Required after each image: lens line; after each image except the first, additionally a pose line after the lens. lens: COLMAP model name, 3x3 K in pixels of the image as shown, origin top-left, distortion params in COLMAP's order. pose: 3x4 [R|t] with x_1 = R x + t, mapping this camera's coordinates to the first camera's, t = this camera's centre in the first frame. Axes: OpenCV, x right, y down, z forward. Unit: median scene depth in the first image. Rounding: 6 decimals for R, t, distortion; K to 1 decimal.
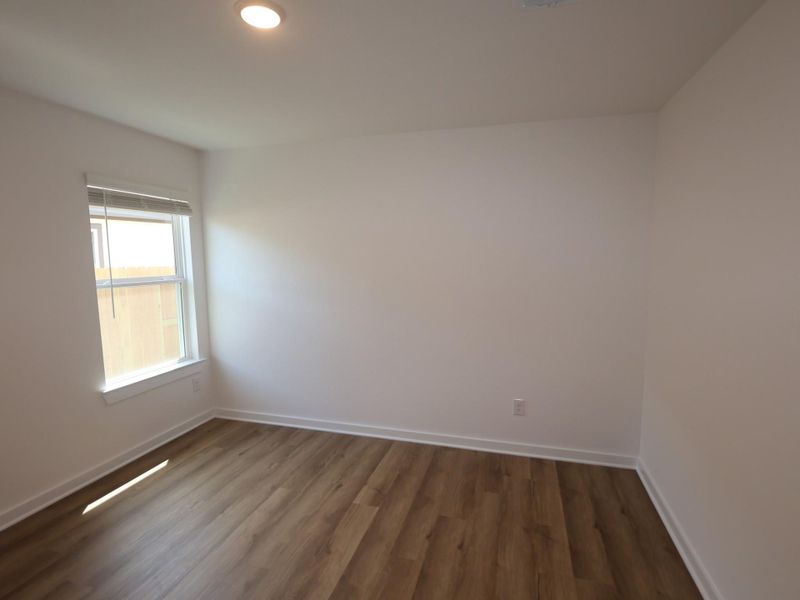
lens RADIAL K [[417.6, 0, 401.4], [0, 417.6, 301.5], [0, 0, 1]] dist [-0.001954, -0.001010]
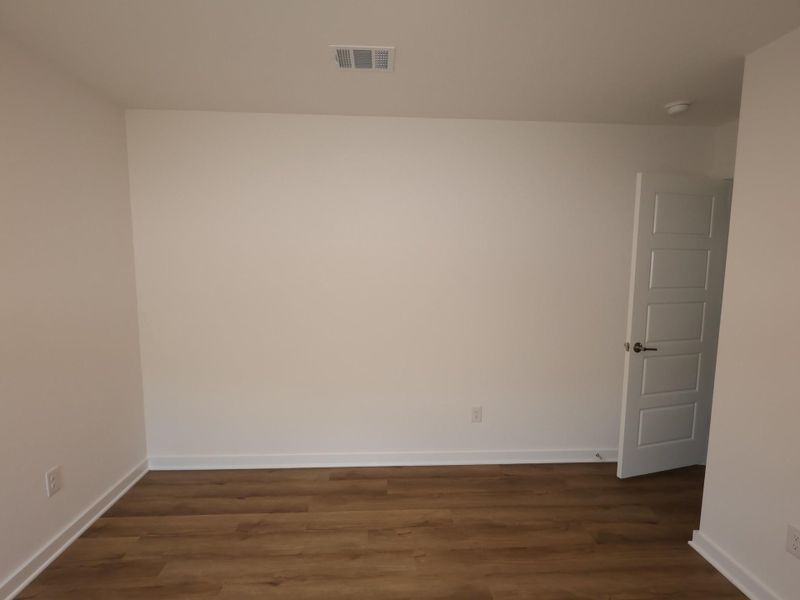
lens RADIAL K [[417.6, 0, 401.4], [0, 417.6, 301.5], [0, 0, 1]] dist [-0.001954, -0.001010]
pose [[-0.336430, -0.096453, 0.936756, -0.637053], [0.090005, 0.986894, 0.133940, -0.084291], [-0.937397, 0.129374, -0.323340, 0.851838]]
